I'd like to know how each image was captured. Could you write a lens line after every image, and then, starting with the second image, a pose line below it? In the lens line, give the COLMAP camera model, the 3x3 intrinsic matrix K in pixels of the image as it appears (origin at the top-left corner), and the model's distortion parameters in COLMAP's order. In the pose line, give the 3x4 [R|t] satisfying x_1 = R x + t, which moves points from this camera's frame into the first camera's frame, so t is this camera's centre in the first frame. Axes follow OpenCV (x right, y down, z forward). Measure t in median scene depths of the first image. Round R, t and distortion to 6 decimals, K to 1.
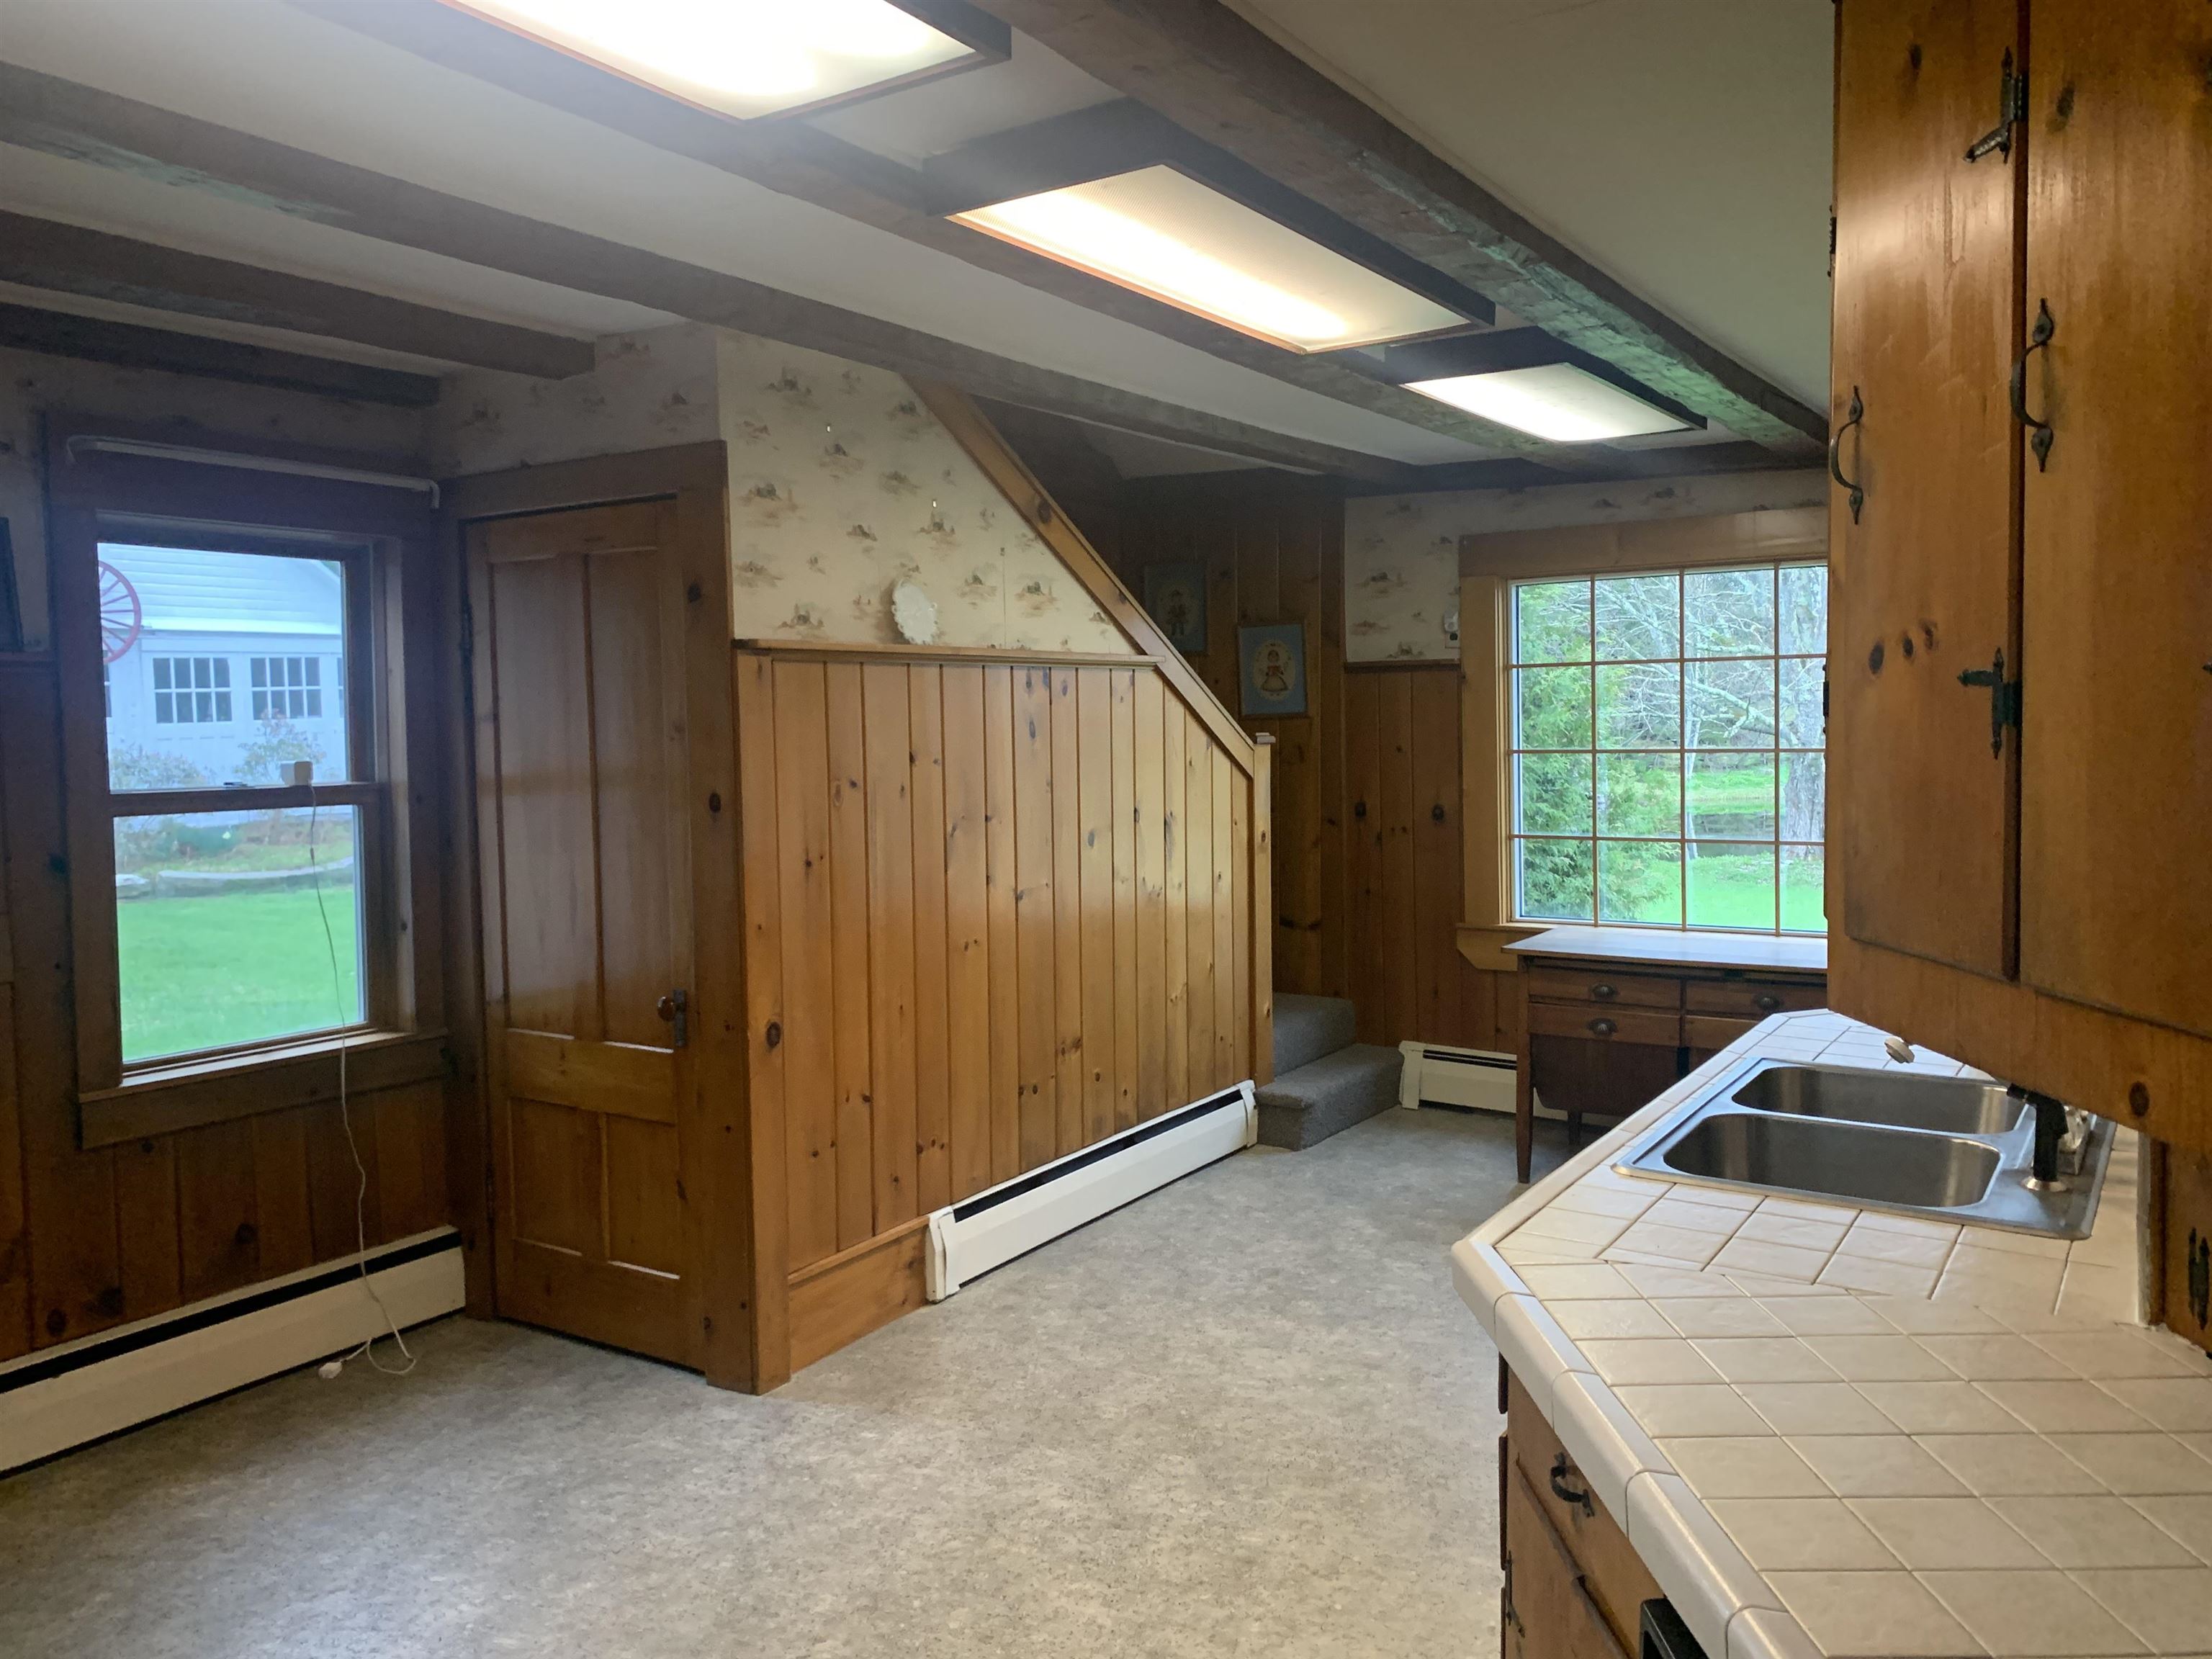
lens RADIAL K [[1693.3, 0, 1112.5], [0, 1693.3, 824.4], [0, 0, 1]] dist [0.041772, -0.045380]
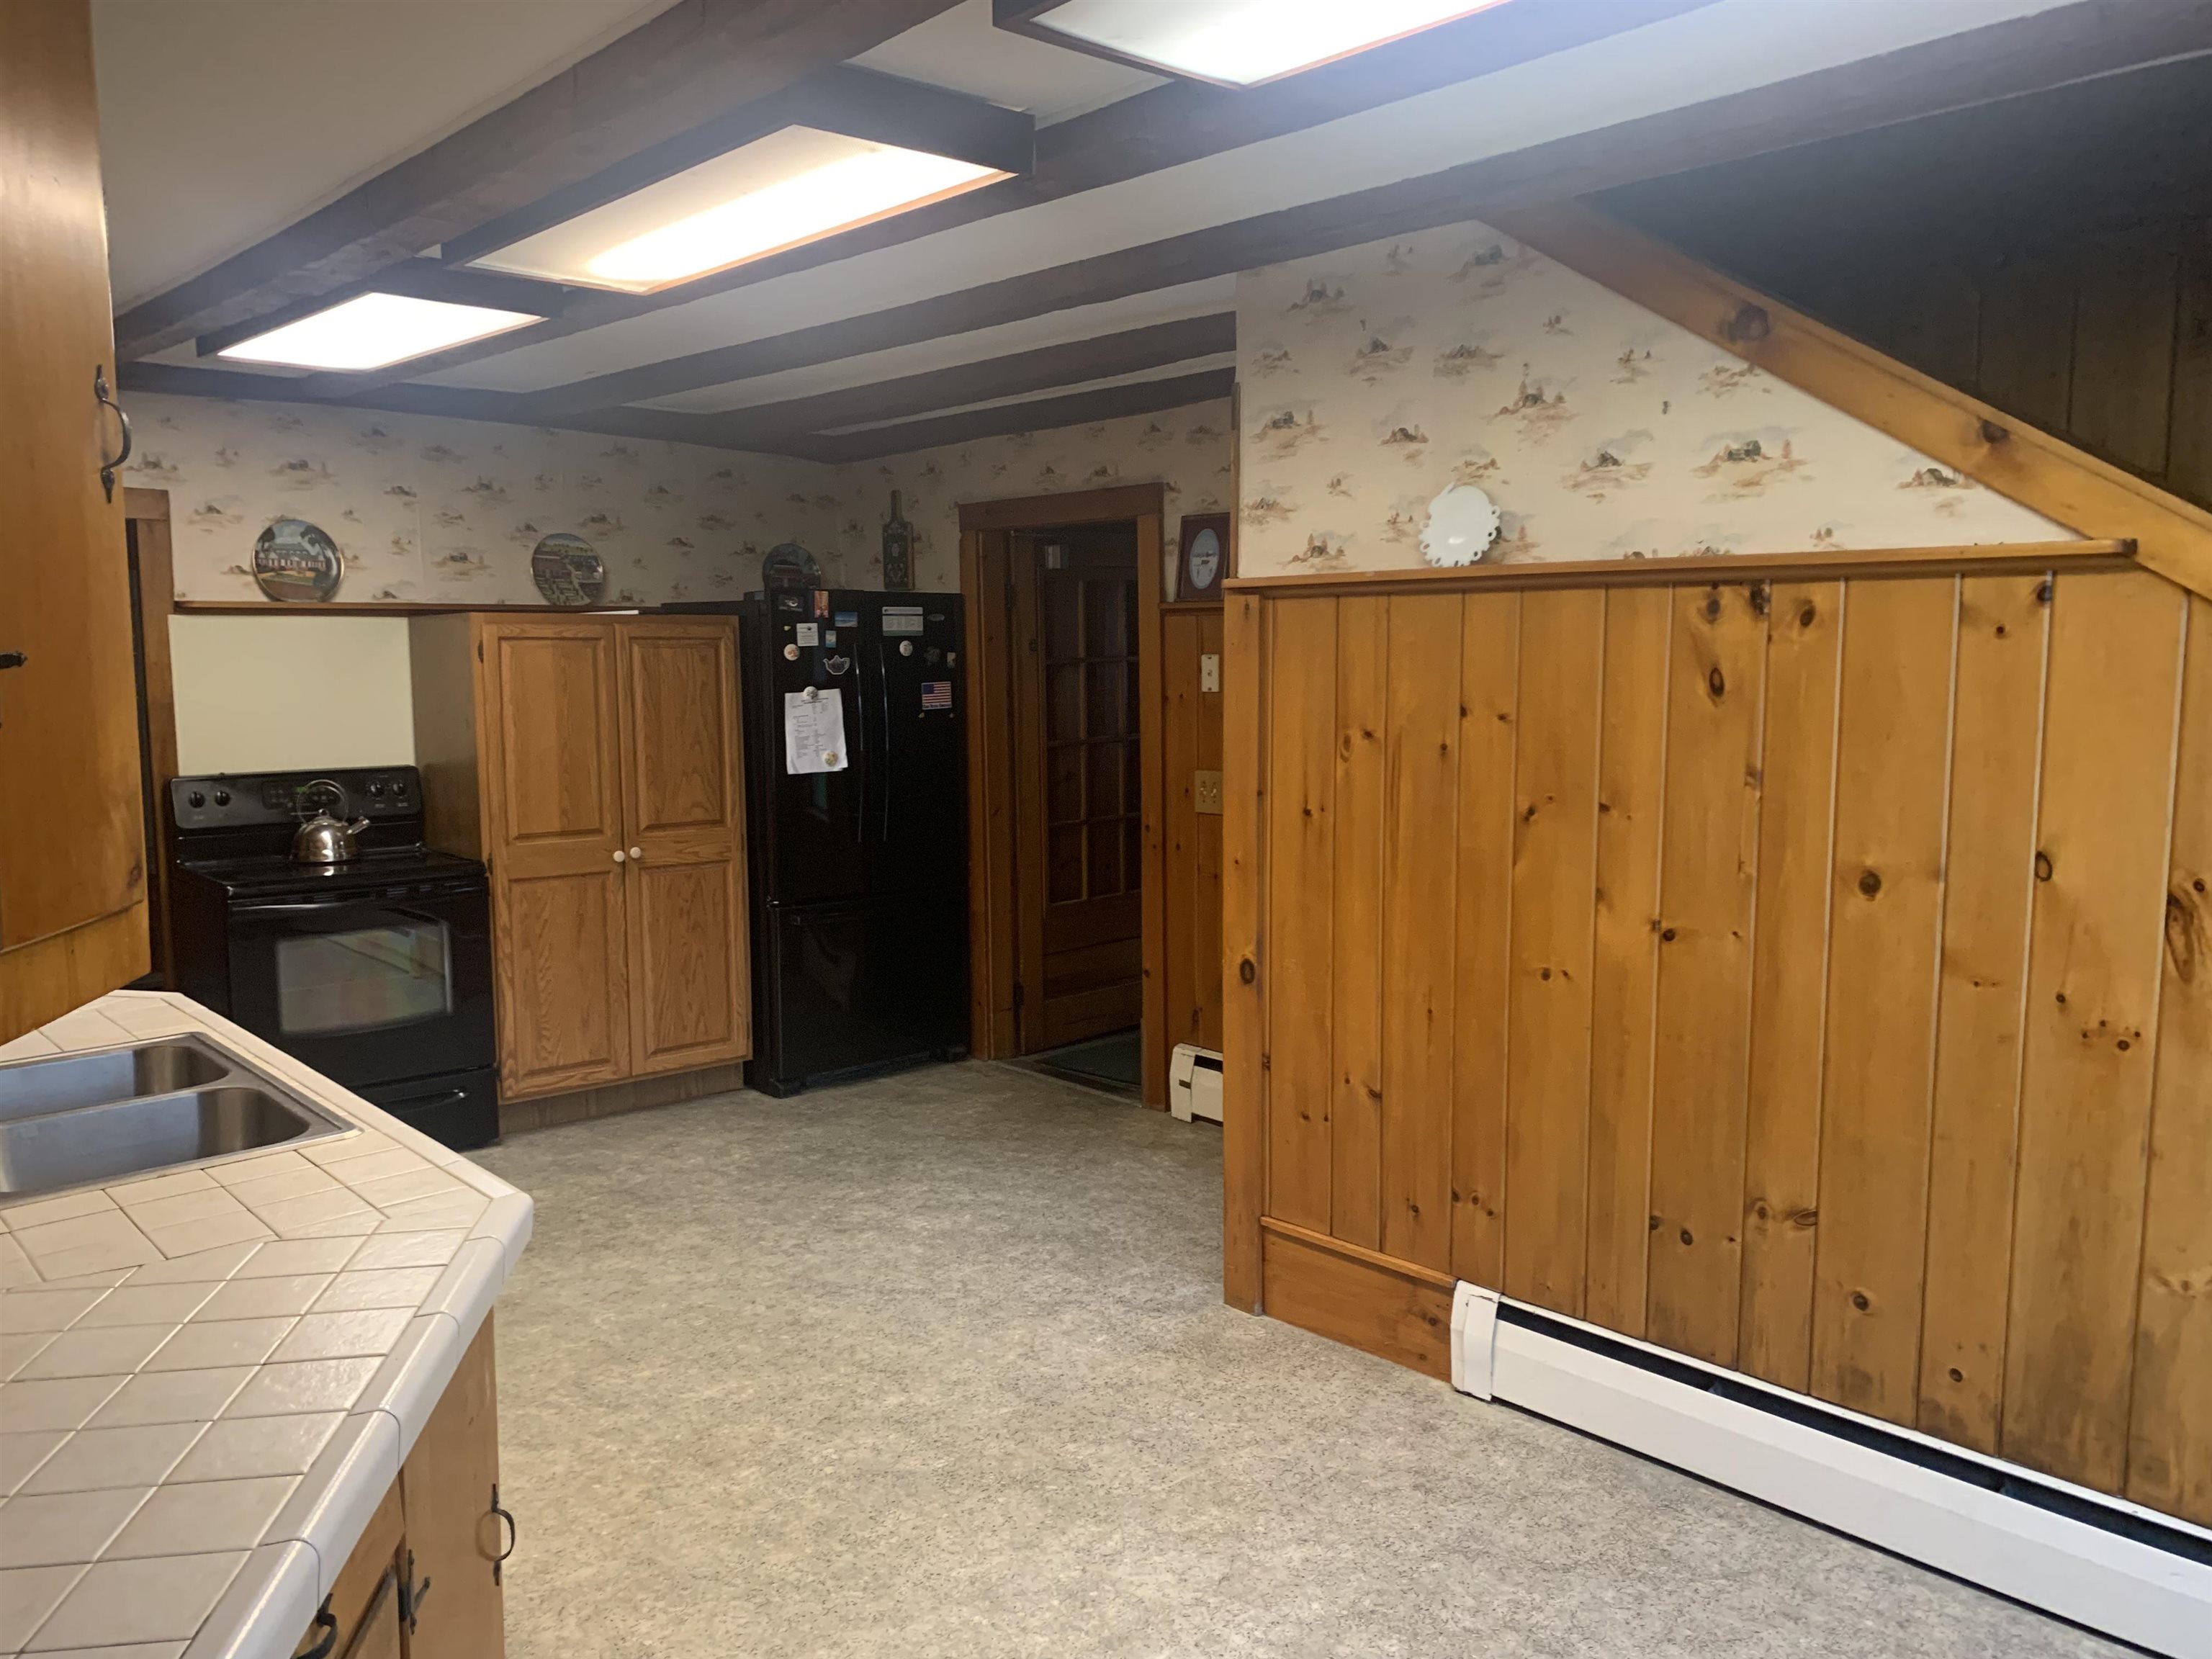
lens RADIAL K [[1693.3, 0, 1066.1], [0, 1693.3, 835.3], [0, 0, 1]] dist [0.041772, -0.045380]
pose [[-0.282183, 0.128794, -0.950676, 0.730345], [-0.050946, 0.987538, 0.148909, -0.094470], [0.958007, 0.090453, -0.272105, 1.092309]]
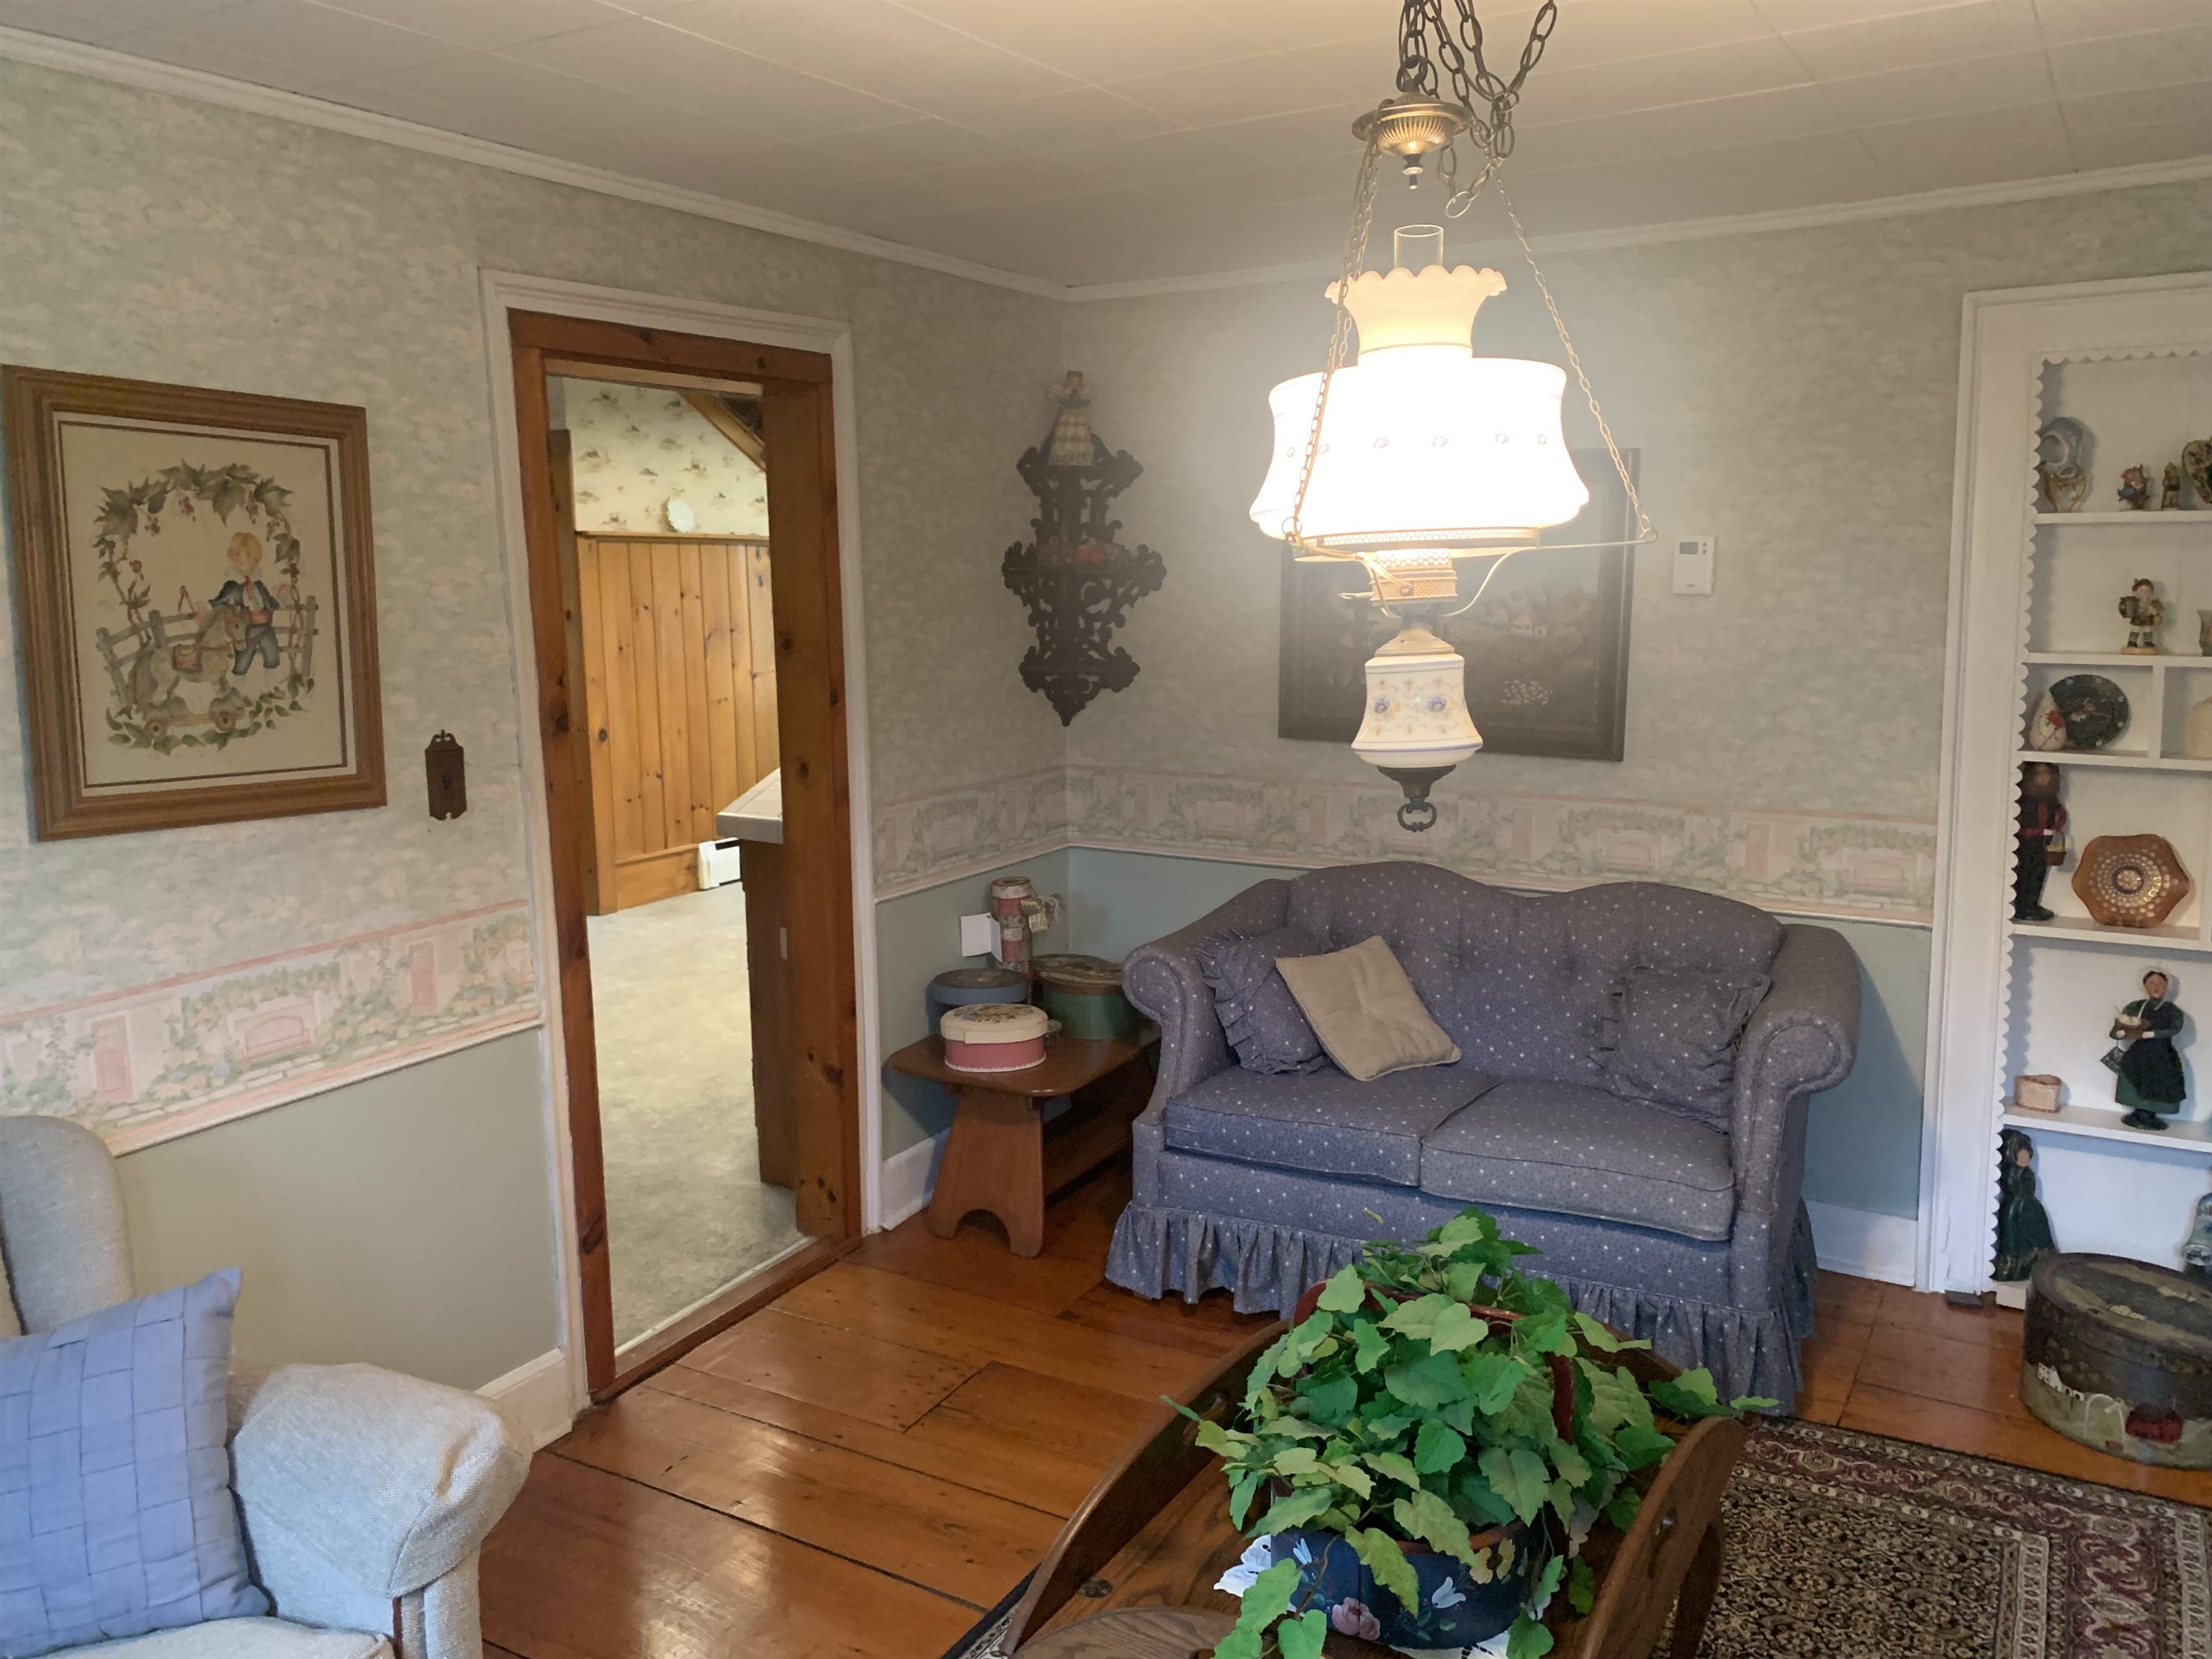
lens RADIAL K [[1693.3, 0, 1113.5], [0, 1693.3, 821.9], [0, 0, 1]] dist [0.041772, -0.045380]
pose [[0.999746, -0.002565, 0.022397, 0.324234], [0.000938, 0.997377, 0.072377, 0.077780], [-0.022524, -0.072338, 0.997126, -0.918155]]
